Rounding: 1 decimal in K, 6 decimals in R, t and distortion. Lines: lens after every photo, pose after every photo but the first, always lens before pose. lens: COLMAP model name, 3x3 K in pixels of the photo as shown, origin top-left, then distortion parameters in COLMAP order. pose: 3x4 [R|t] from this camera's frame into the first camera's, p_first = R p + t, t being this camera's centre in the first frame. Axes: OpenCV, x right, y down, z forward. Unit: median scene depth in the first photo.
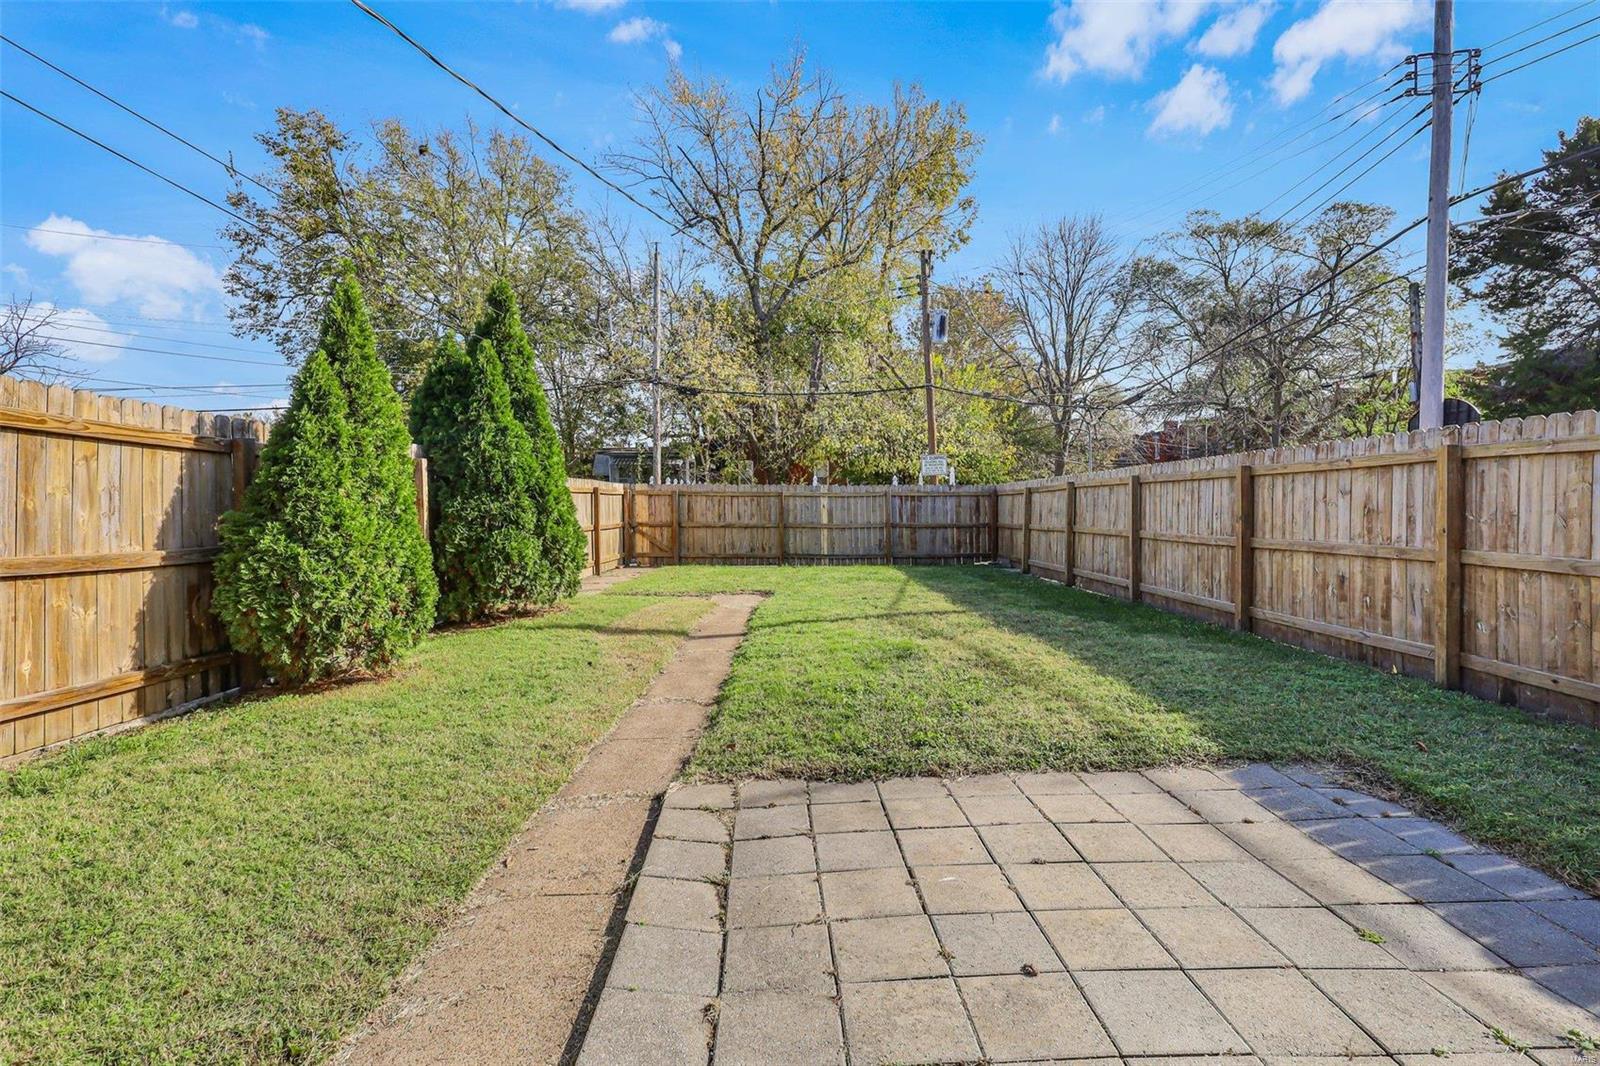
lens RADIAL K [[751.3, 0, 806.1], [0, 751.3, 510.4], [0, 0, 1]] dist [-0.001326, 0.001127]
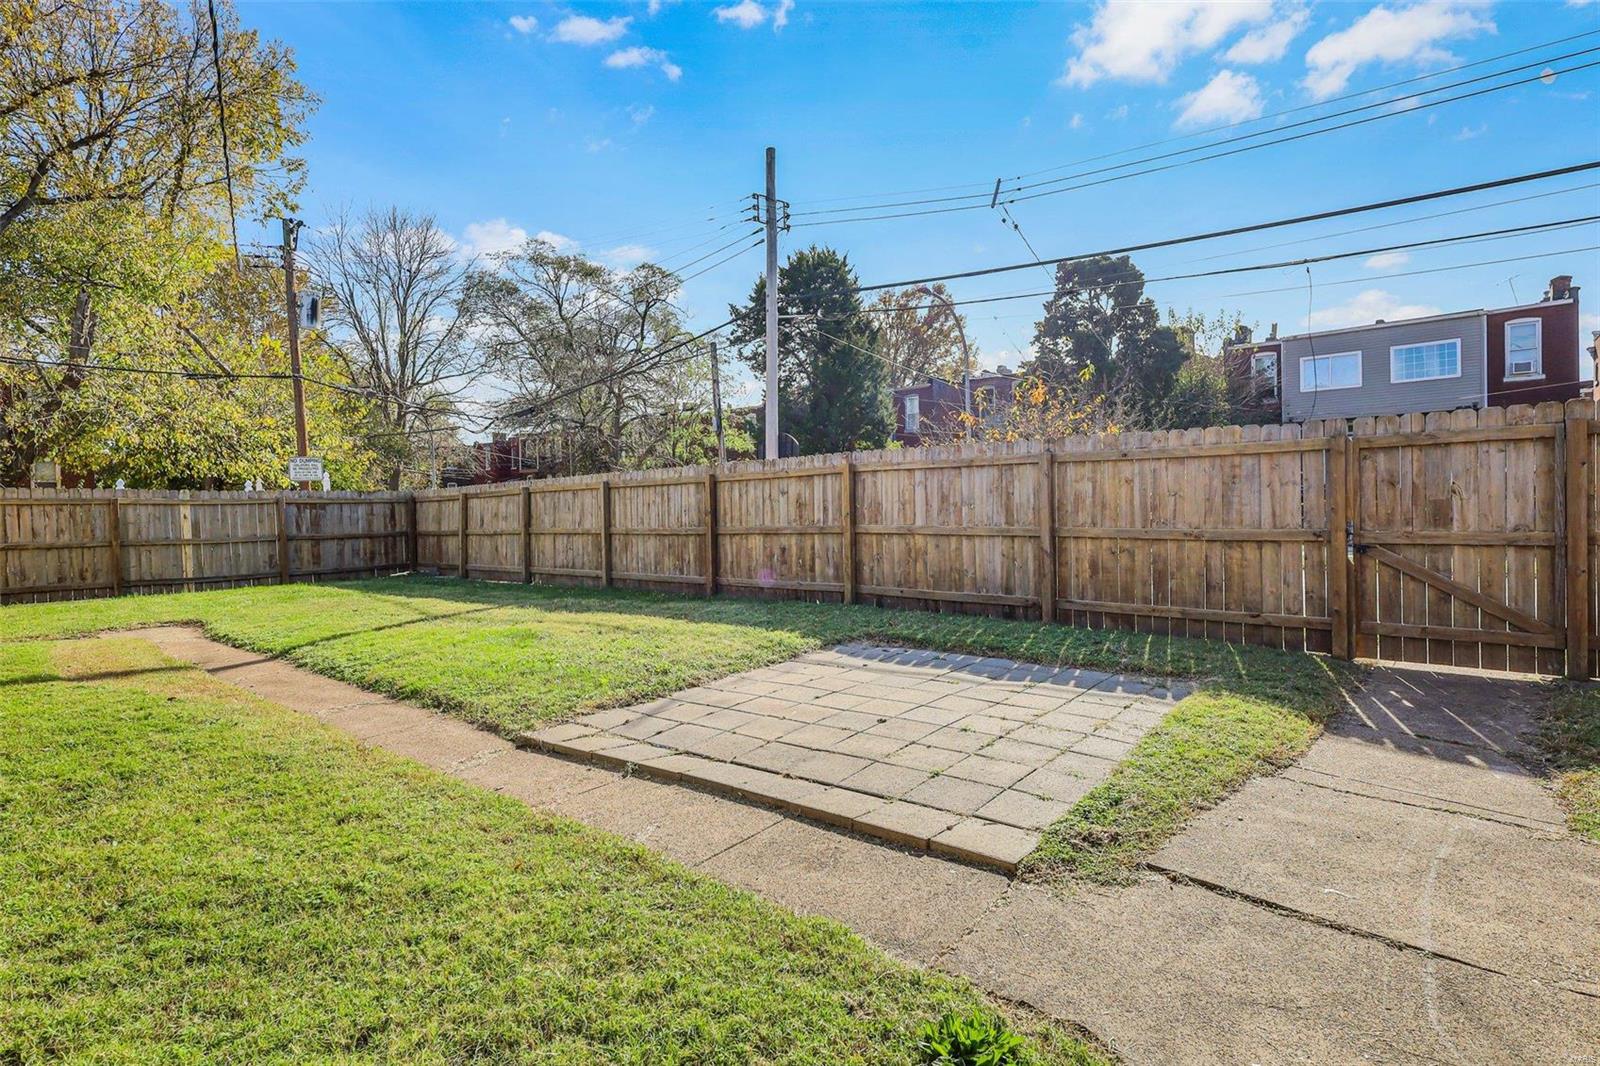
lens RADIAL K [[770.3, 0, 807.7], [0, 770.3, 514.7], [0, 0, 1]] dist [-0.000279, 0.000369]
pose [[0.656872, -0.016968, 0.753811, -0.181475], [0.024729, 0.999694, 0.000954, 0.008655], [-0.753597, 0.018014, 0.657090, -0.025833]]
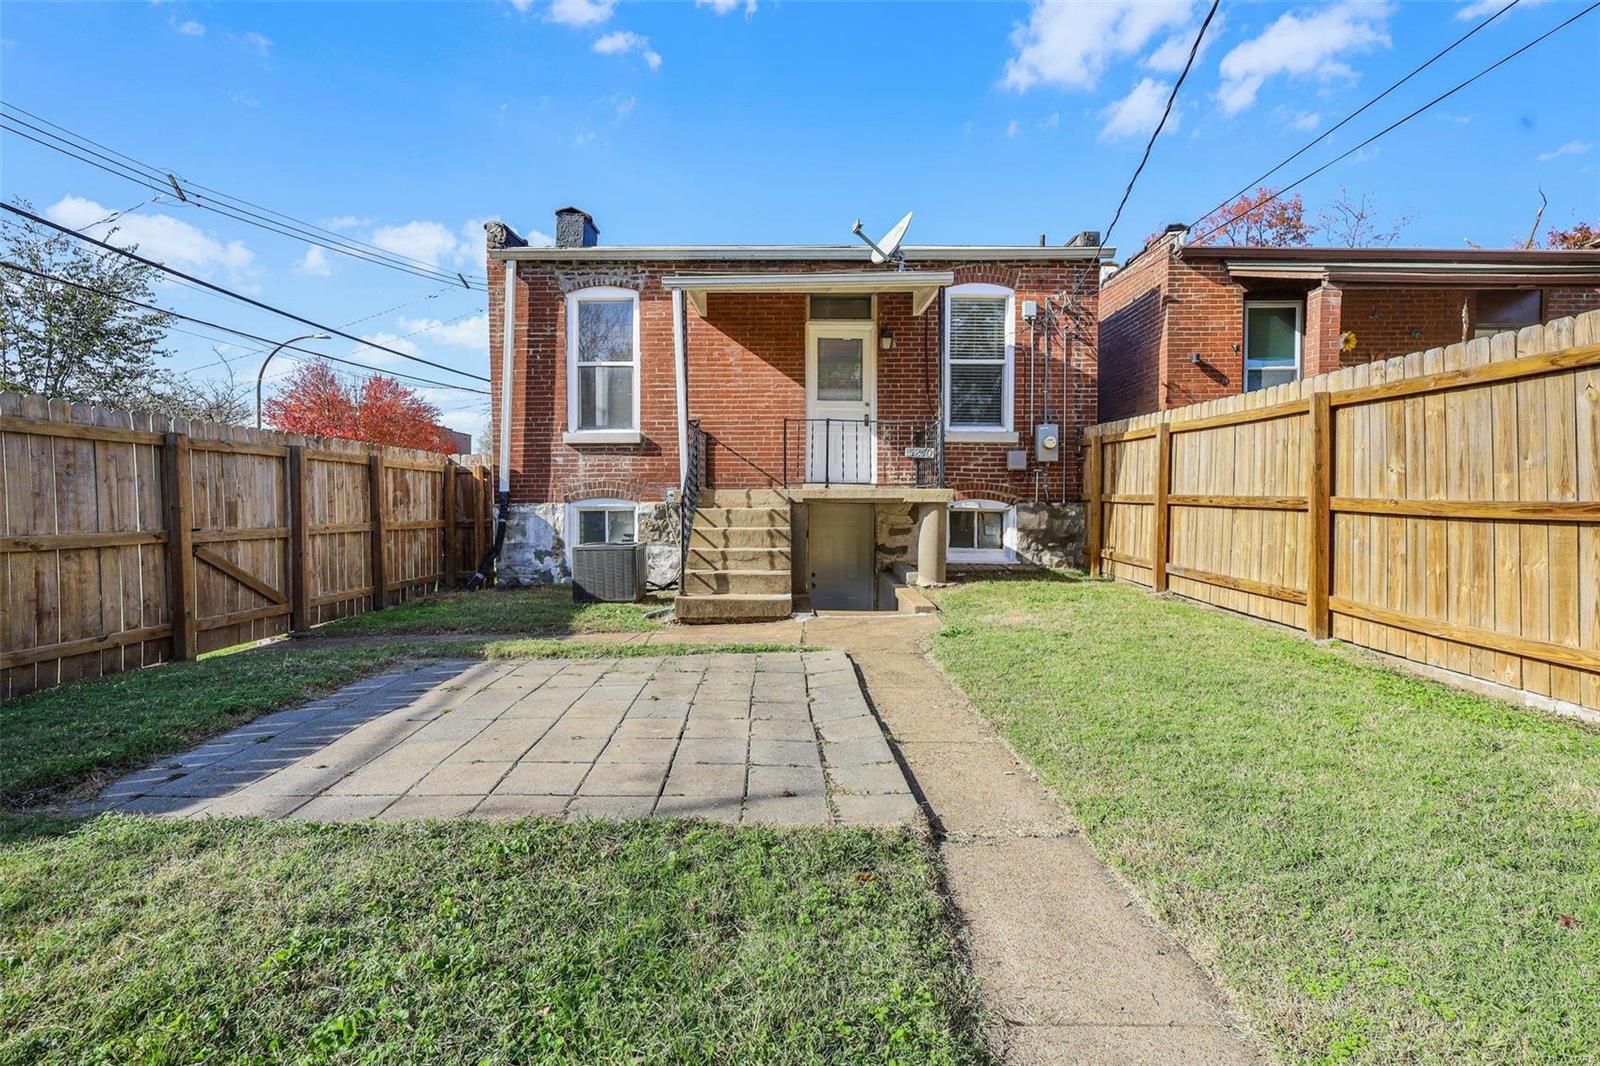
lens RADIAL K [[748.3, 0, 800.7], [0, 748.3, 501.7], [0, 0, 1]] dist [-0.000741, 0.000930]
pose [[-0.999908, 0.009769, 0.009392, -0.015706], [0.009804, 0.999945, 0.003689, 0.010953], [-0.009356, 0.003781, -0.999949, 0.402873]]
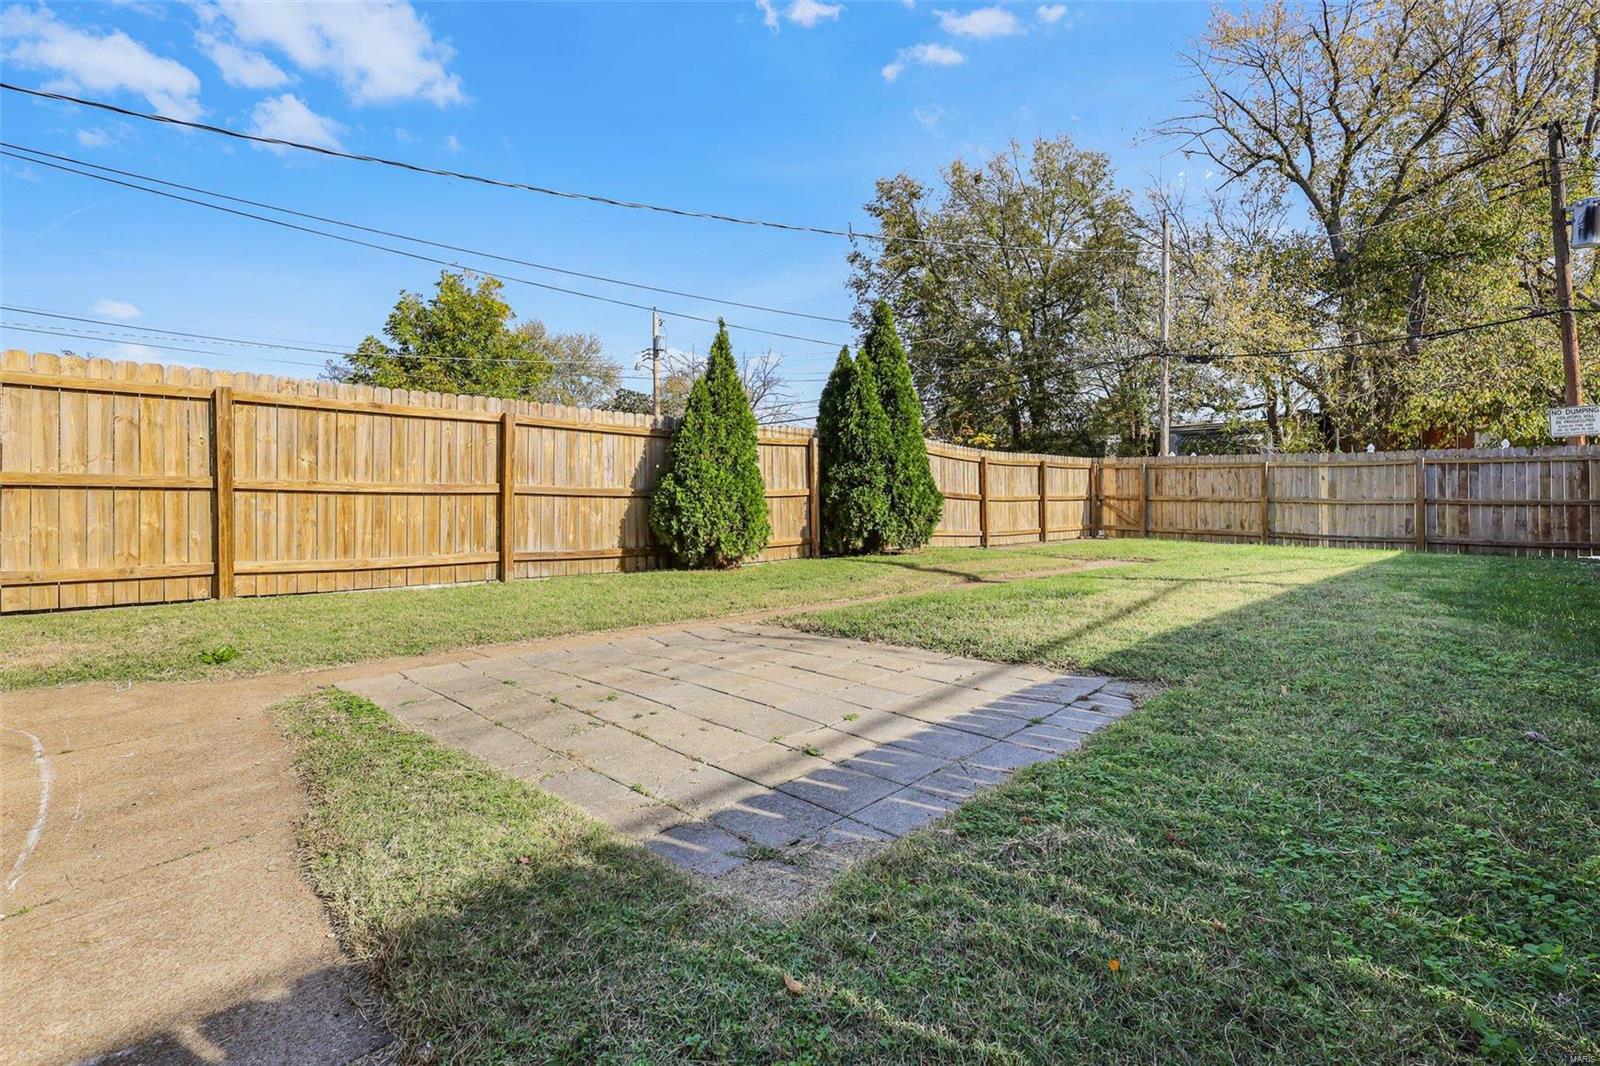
lens RADIAL K [[749.5, 0, 802.0], [0, 749.5, 498.9], [0, 0, 1]] dist [0.002930, -0.004762]
pose [[0.700328, 0.010017, -0.713750, 0.250068], [-0.007412, 0.999950, 0.006761, 0.019129], [0.713782, 0.000555, 0.700367, -0.013810]]
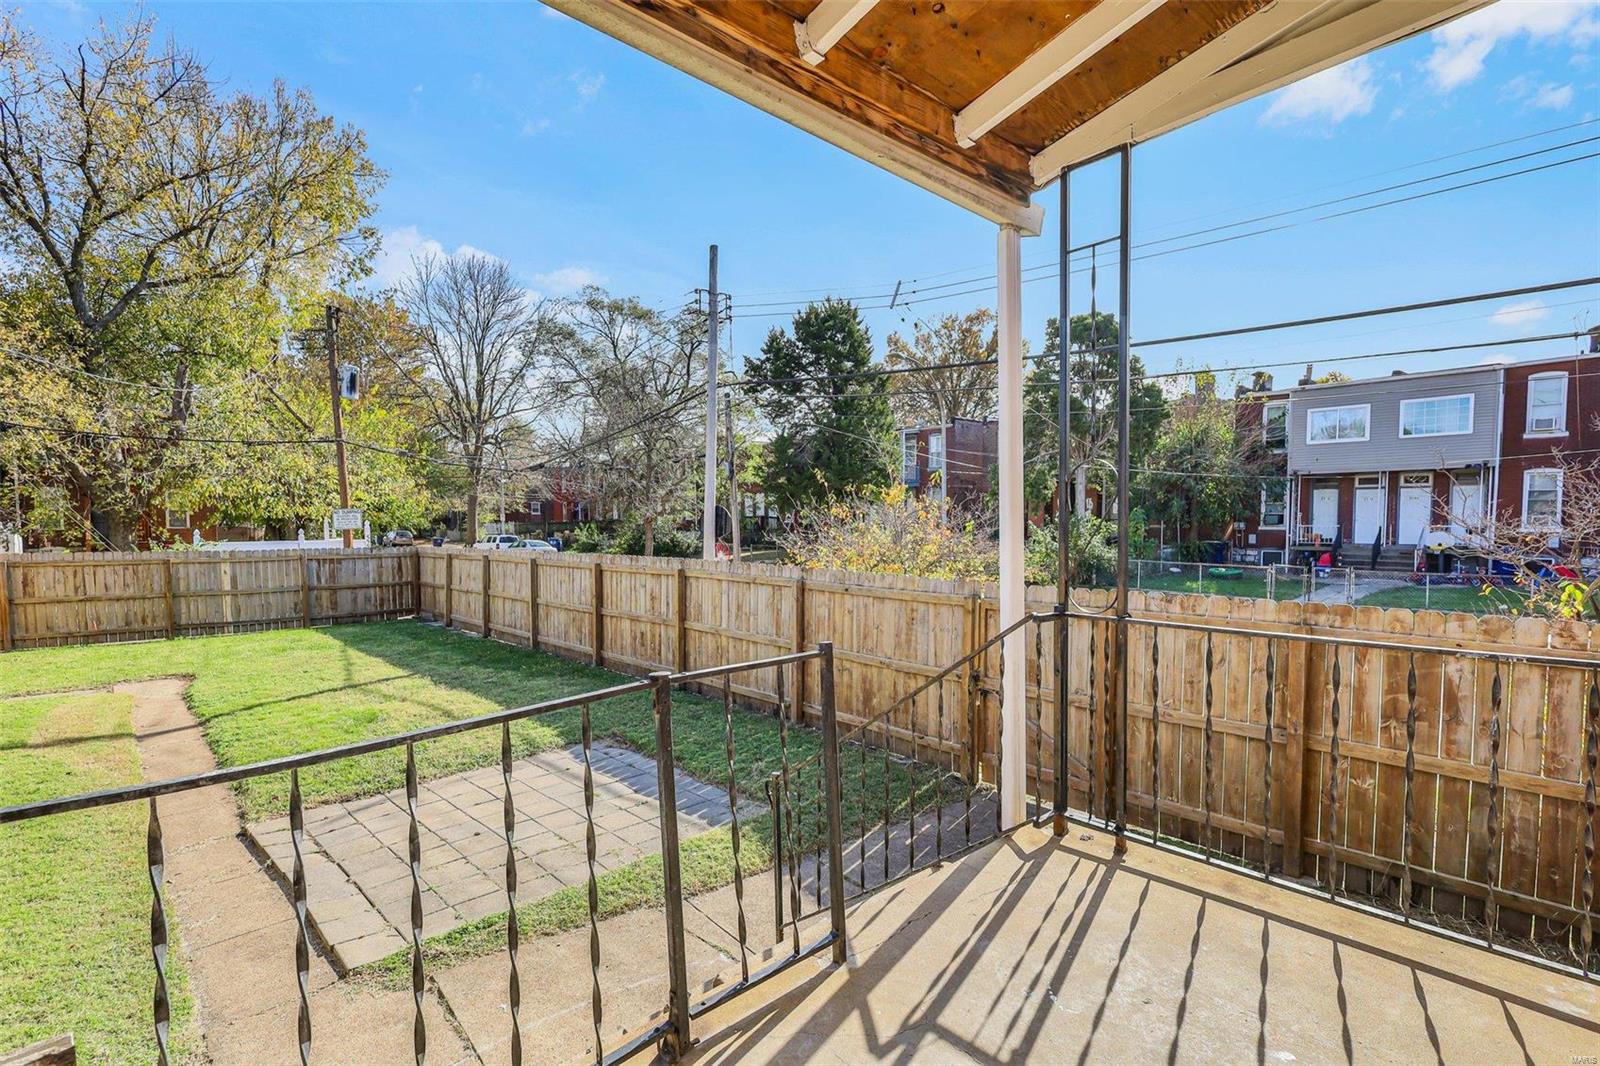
lens RADIAL K [[747.4, 0, 796.1], [0, 747.4, 558.7], [0, 0, 1]] dist [-0.000077, 0.001040]
pose [[0.742808, -0.029816, 0.668840, -0.085654], [0.004582, 0.999211, 0.039454, -0.066979], [-0.669488, -0.026242, 0.742359, -0.240590]]
